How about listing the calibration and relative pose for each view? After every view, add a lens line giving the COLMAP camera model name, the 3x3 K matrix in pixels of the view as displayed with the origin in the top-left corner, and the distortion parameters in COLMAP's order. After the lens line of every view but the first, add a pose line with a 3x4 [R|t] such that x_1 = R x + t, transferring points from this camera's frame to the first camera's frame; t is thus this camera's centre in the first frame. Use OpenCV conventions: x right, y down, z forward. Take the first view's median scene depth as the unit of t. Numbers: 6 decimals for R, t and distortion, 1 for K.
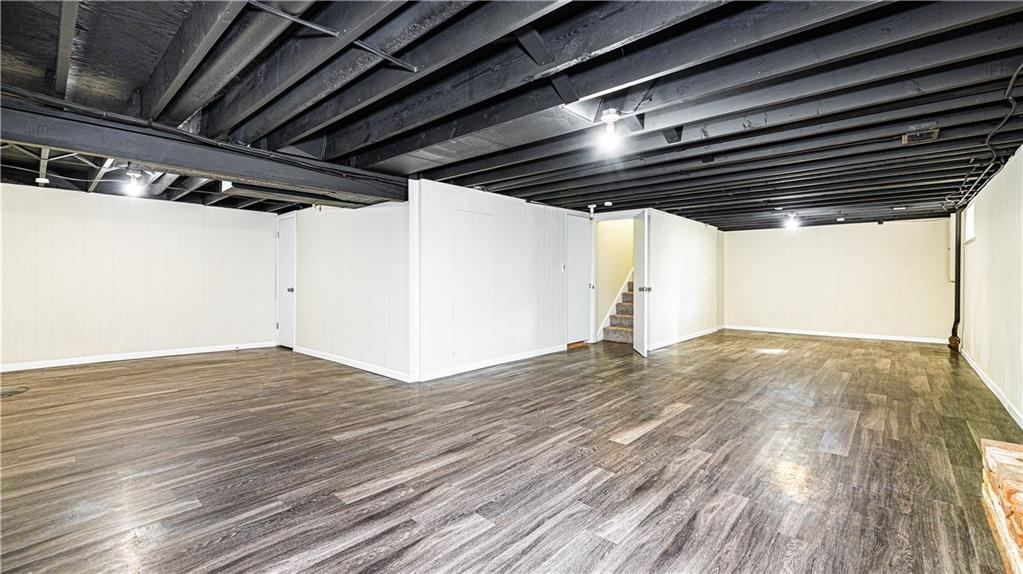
lens RADIAL K [[422.0, 0, 511.5], [0, 422.0, 287.0], [0, 0, 1]] dist [-0.001467, 0.000035]
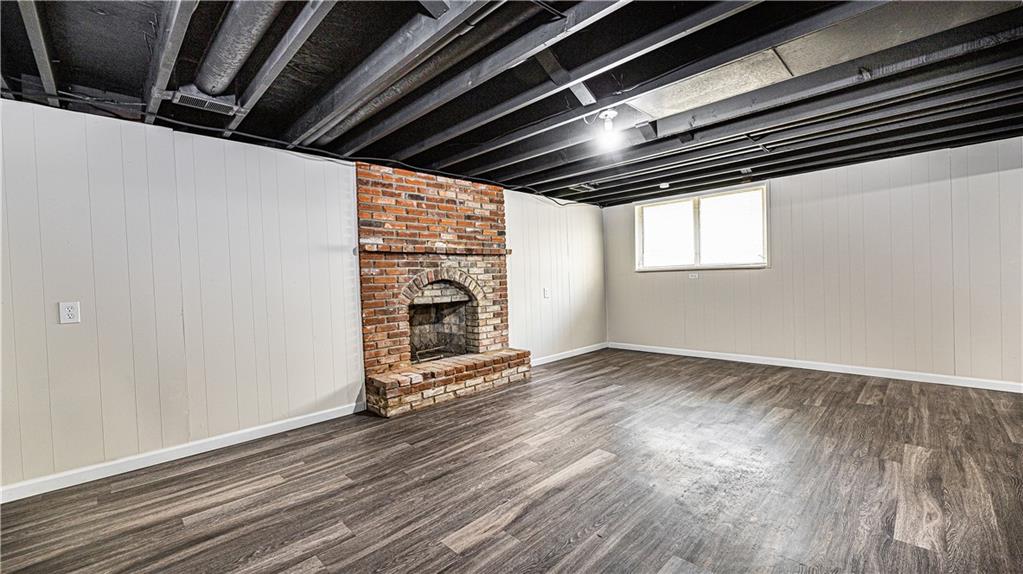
lens RADIAL K [[422.0, 0, 511.5], [0, 422.0, 287.0], [0, 0, 1]] dist [-0.001467, 0.000035]
pose [[-0.998167, 0.027070, 0.054124, 0.410797], [0.029625, 0.998456, 0.046983, -0.057831], [-0.052769, 0.048500, -0.997428, 1.971549]]
